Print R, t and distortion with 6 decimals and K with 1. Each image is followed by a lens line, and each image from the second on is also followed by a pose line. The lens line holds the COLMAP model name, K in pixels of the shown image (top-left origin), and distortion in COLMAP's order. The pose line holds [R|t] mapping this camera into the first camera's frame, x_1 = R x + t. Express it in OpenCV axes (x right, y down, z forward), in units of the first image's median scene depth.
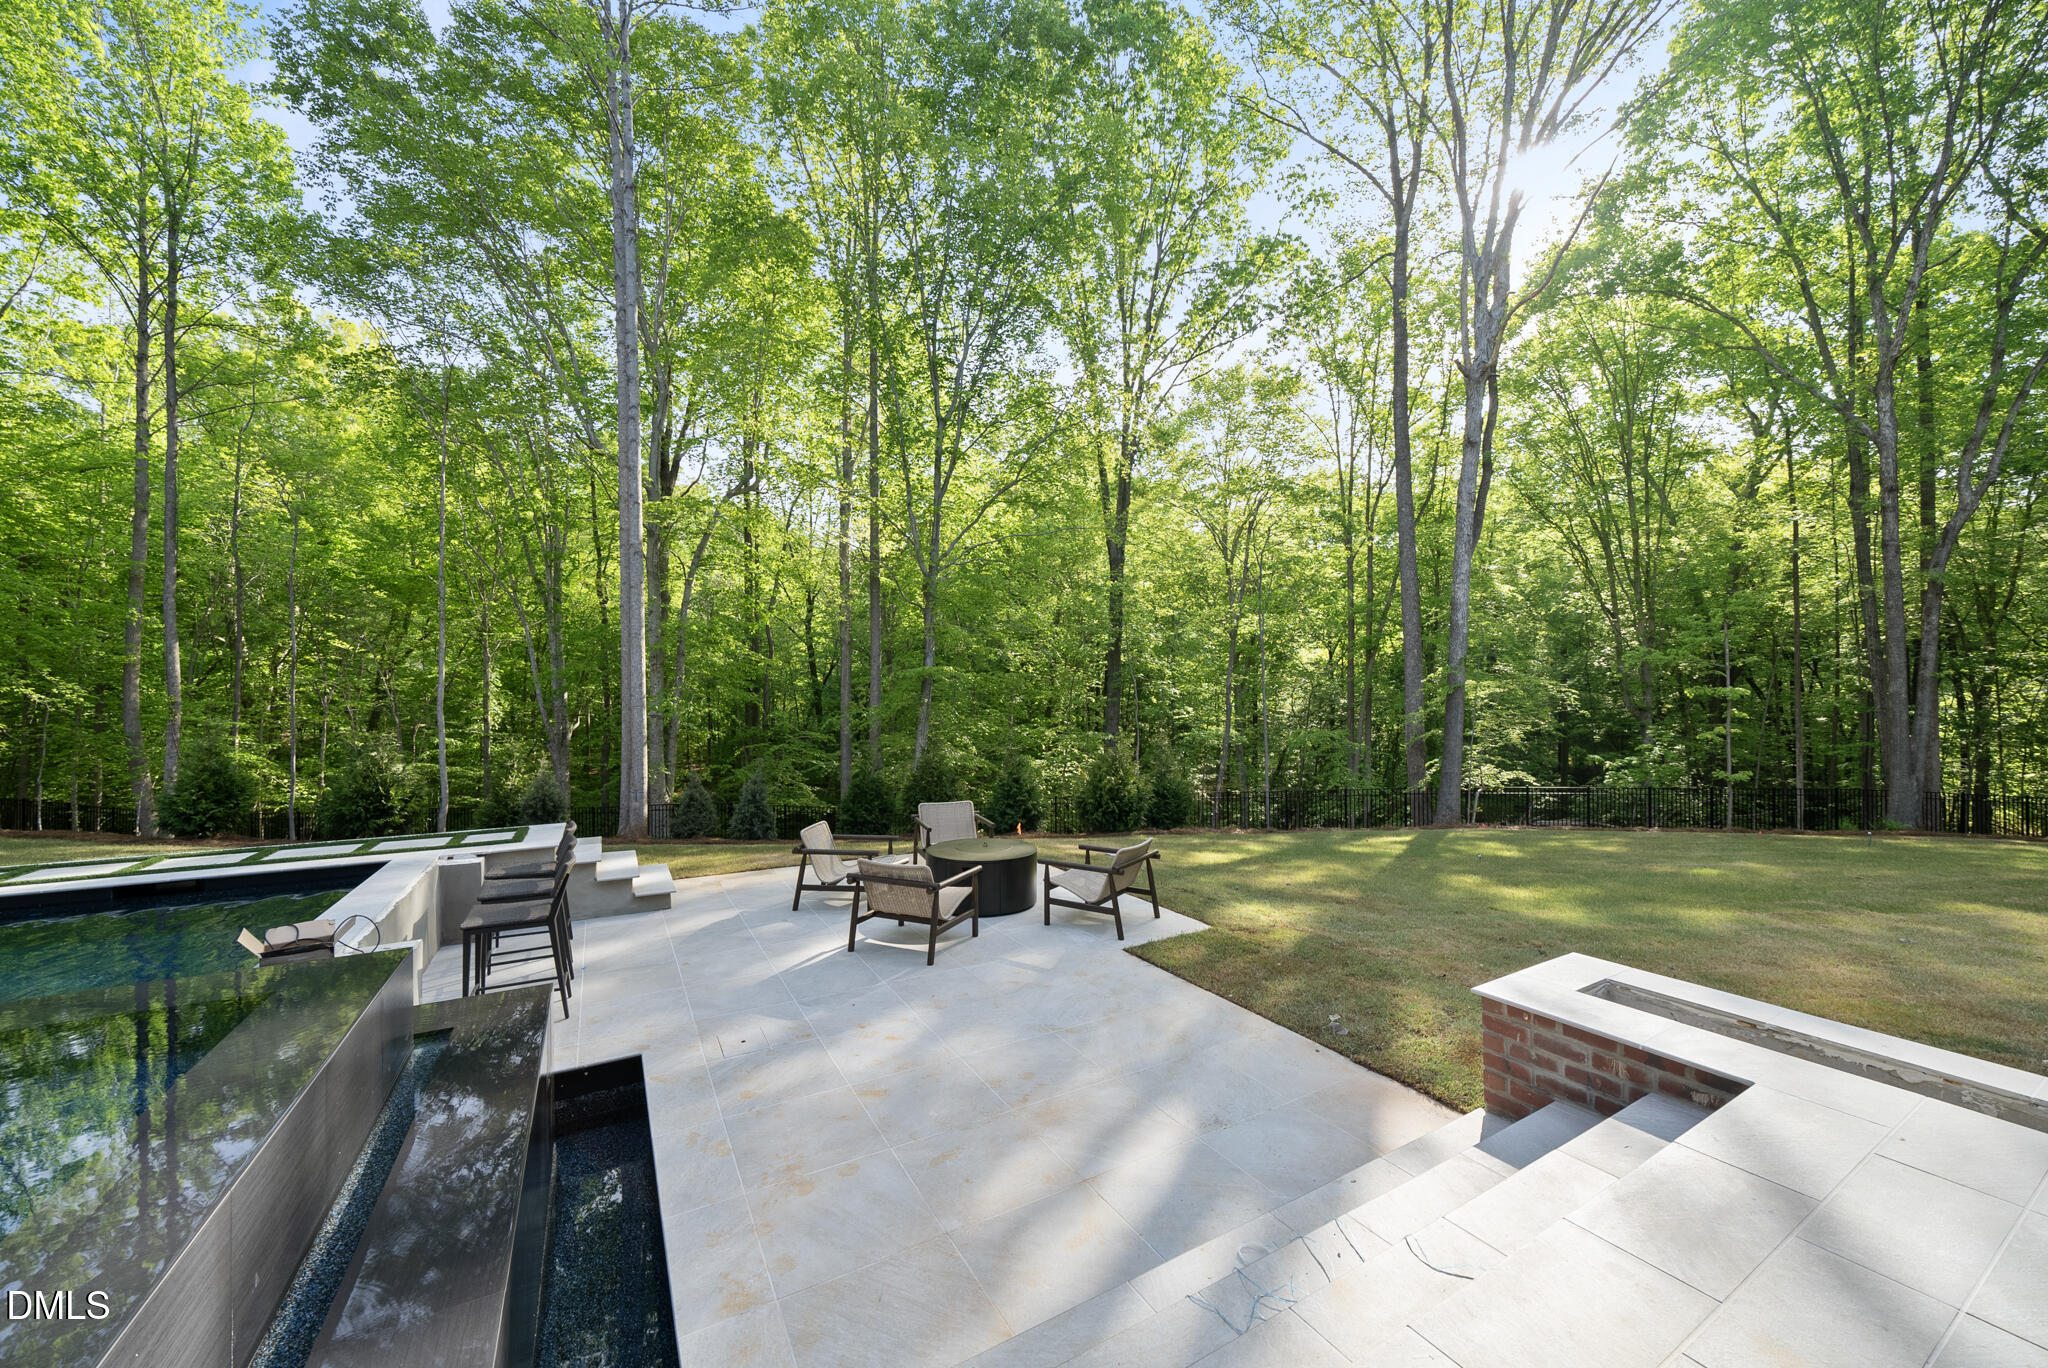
lens RADIAL K [[744.6, 0, 1018.3], [0, 744.6, 685.4], [0, 0, 1]] dist [-0.006207, 0.000383]
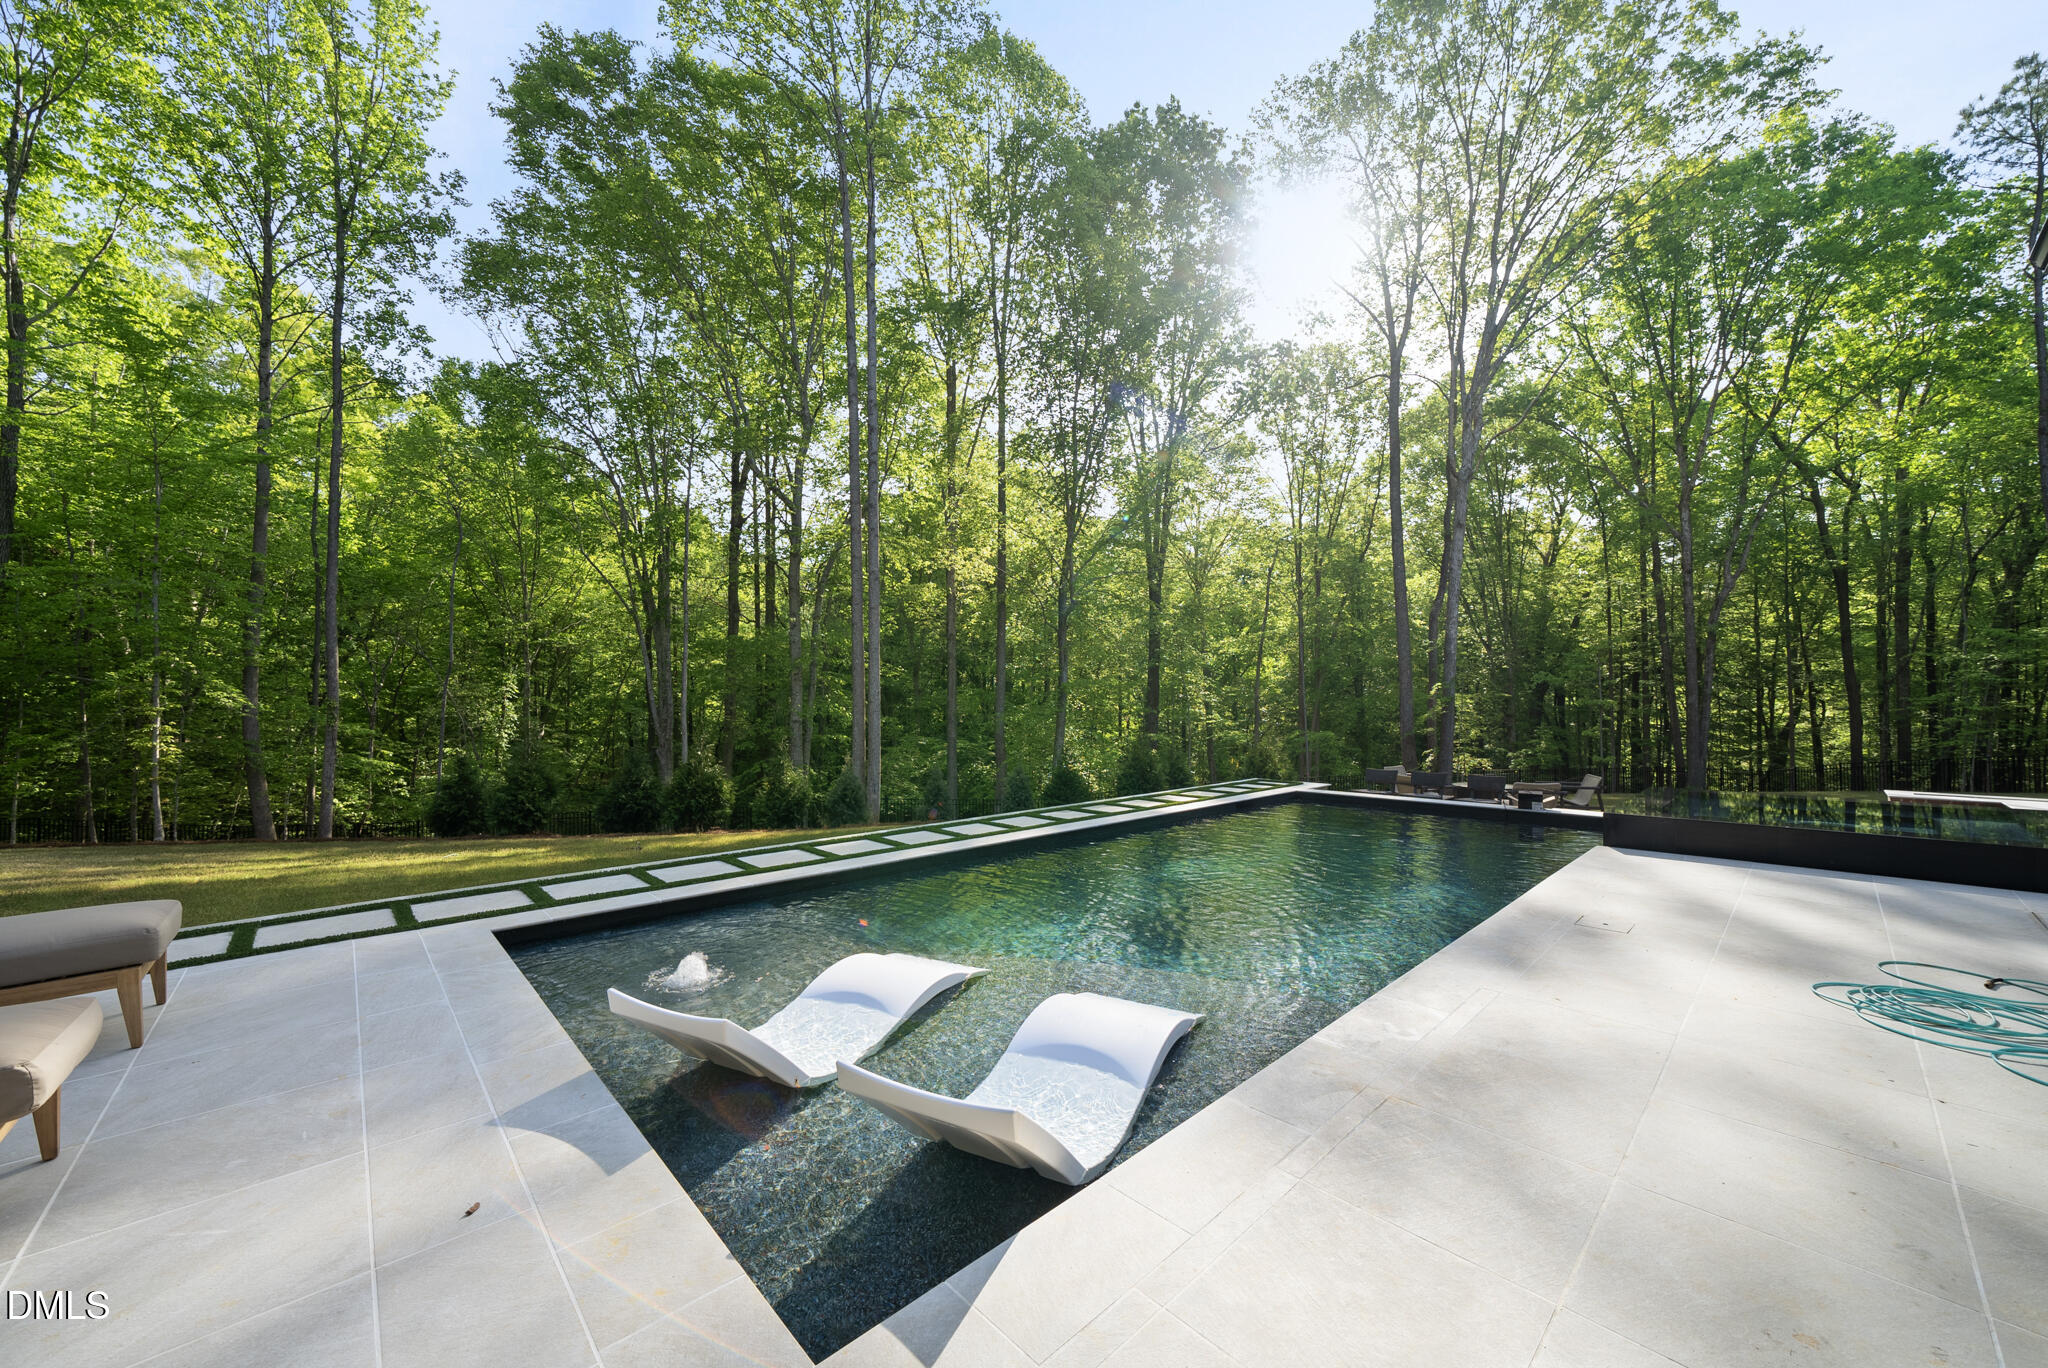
lens RADIAL K [[744.6, 0, 1025.2], [0, 744.6, 689.3], [0, 0, 1]] dist [-0.006207, 0.000383]
pose [[0.970642, 0.008734, 0.240369, -0.411638], [-0.006755, 0.999936, -0.009057, 0.001701], [-0.240433, 0.007168, 0.970639, -0.134223]]
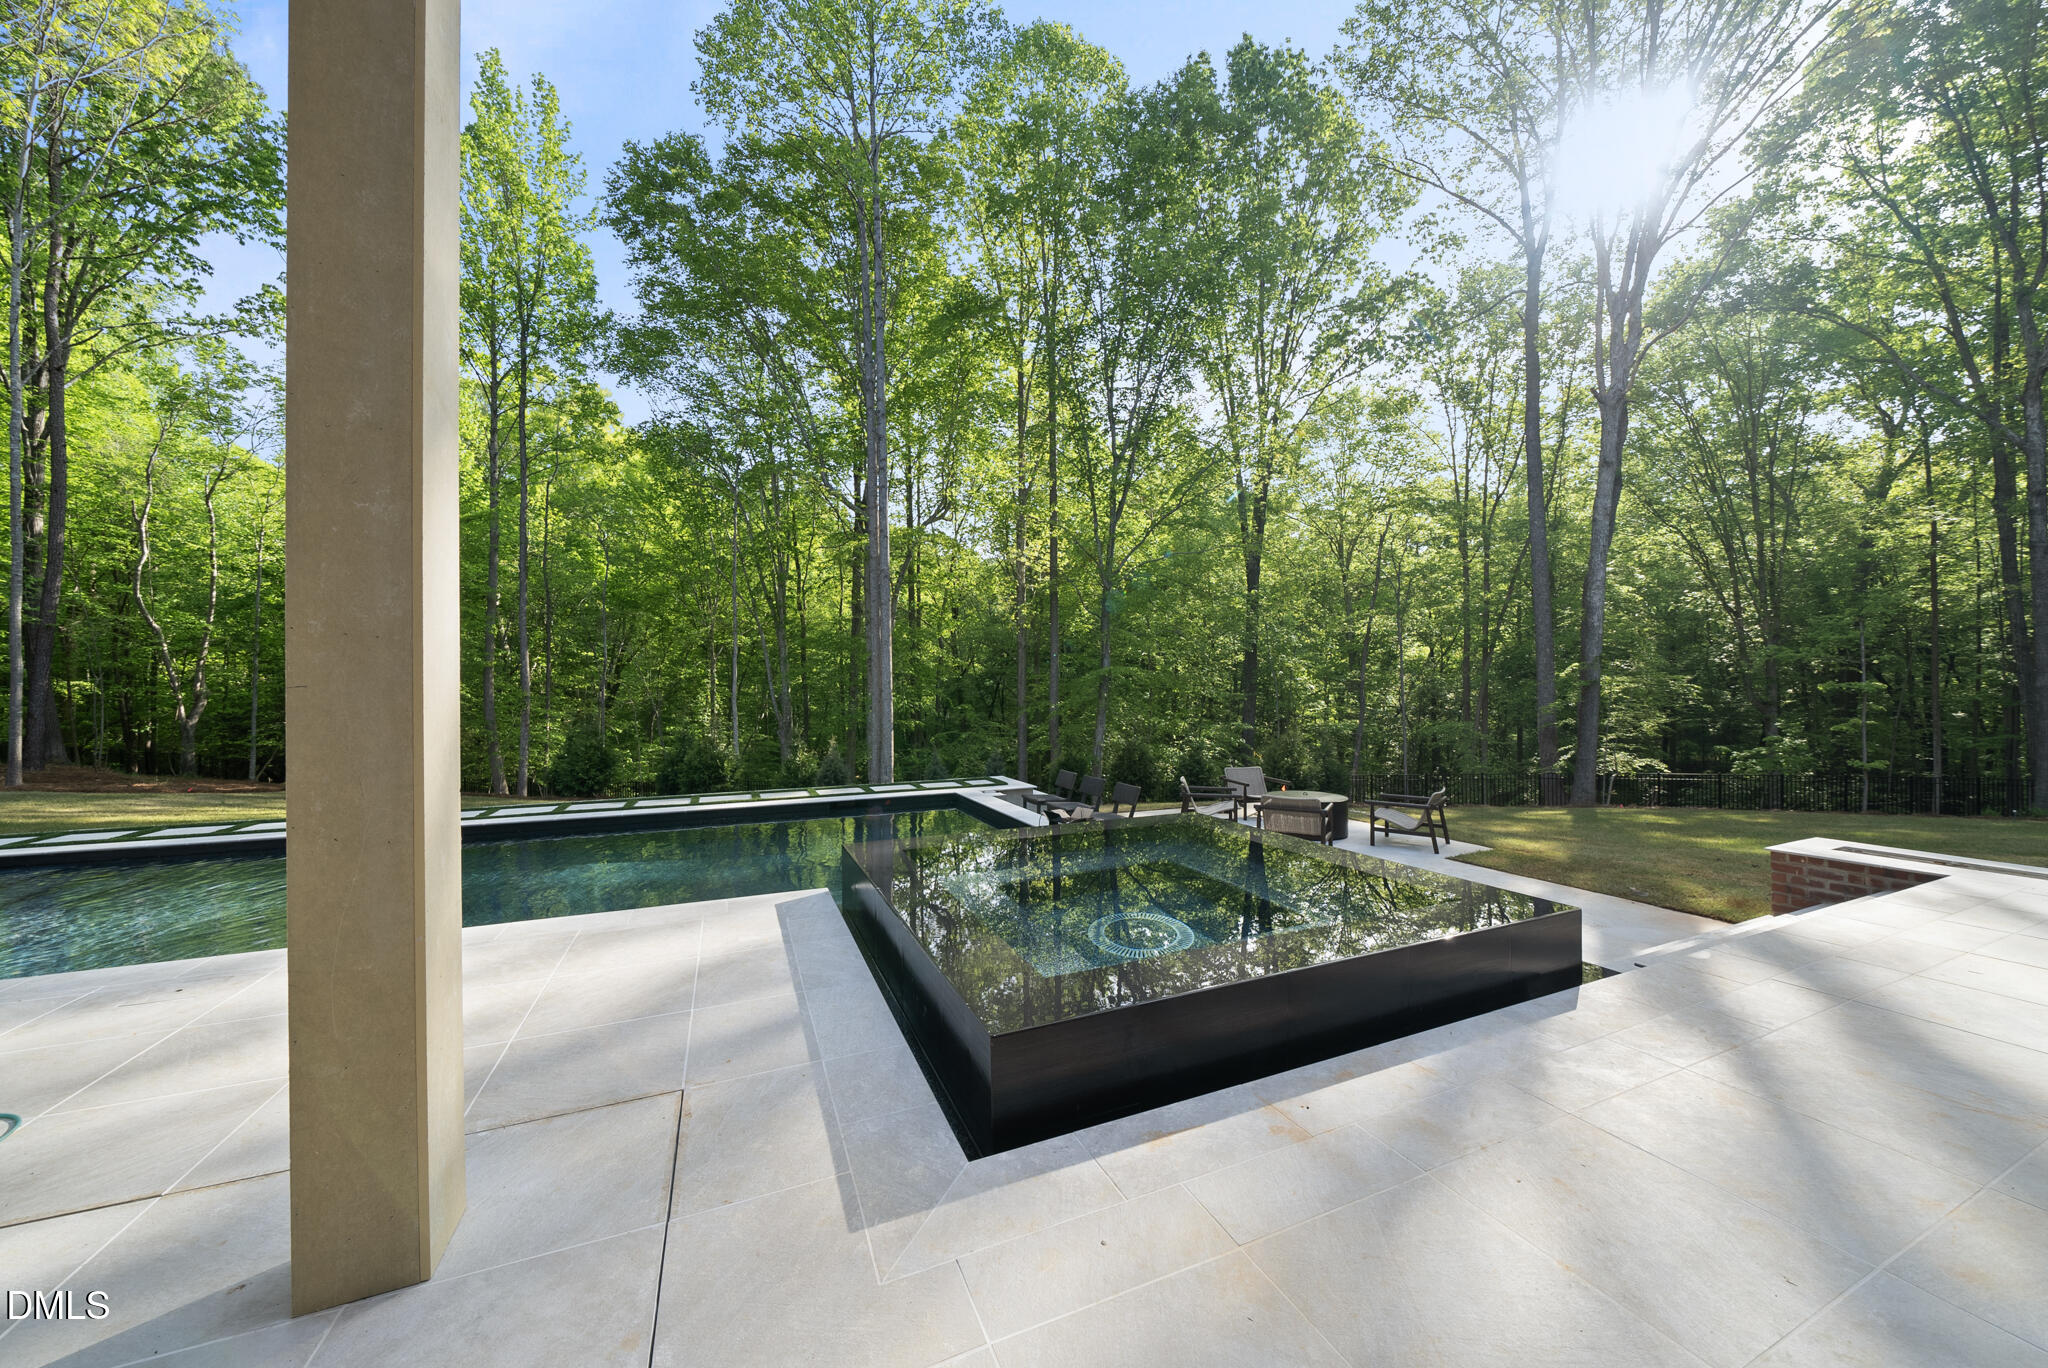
lens RADIAL K [[698.4, 0, 1016.7], [0, 698.4, 686.8], [0, 0, 1]] dist [-0.008287, 0.000531]
pose [[0.993805, -0.001477, -0.111124, -0.120635], [0.002276, 0.999972, 0.007066, -0.000614], [0.111111, -0.007275, 0.993781, -0.104682]]
